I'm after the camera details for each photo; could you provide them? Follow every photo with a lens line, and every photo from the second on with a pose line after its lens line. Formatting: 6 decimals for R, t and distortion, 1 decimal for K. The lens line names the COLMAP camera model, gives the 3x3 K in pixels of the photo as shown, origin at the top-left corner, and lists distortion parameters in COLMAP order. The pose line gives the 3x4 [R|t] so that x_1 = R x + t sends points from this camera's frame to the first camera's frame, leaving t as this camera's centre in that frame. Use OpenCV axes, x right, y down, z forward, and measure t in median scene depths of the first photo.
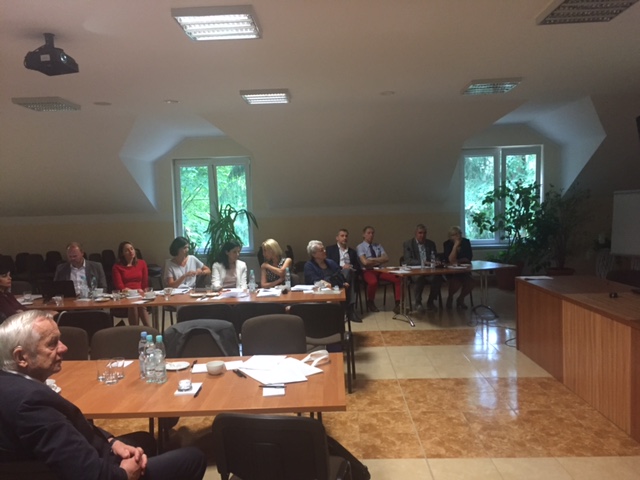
lens RADIAL K [[544.9, 0, 320.0], [0, 544.9, 240.0], [0, 0, 1]] dist [0.082773, -0.103496]
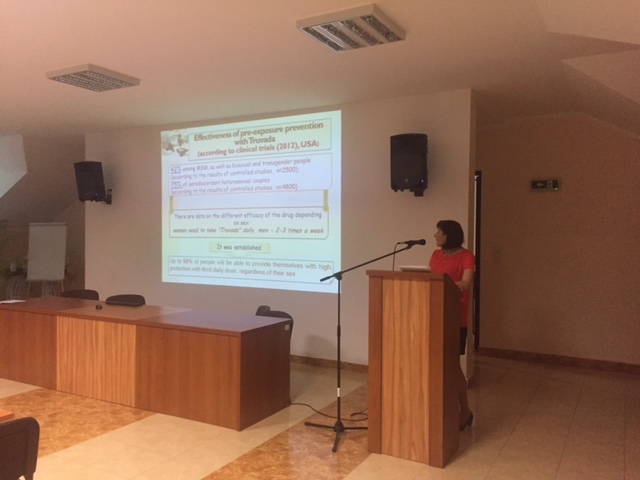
lens RADIAL K [[544.9, 0, 320.0], [0, 544.9, 240.0], [0, 0, 1]] dist [0.082773, -0.103496]
pose [[0.463486, 0.023644, 0.885788, -0.390346], [0.026738, 0.998816, -0.040651, 0.013300], [-0.885700, 0.042526, 0.462305, -0.030845]]
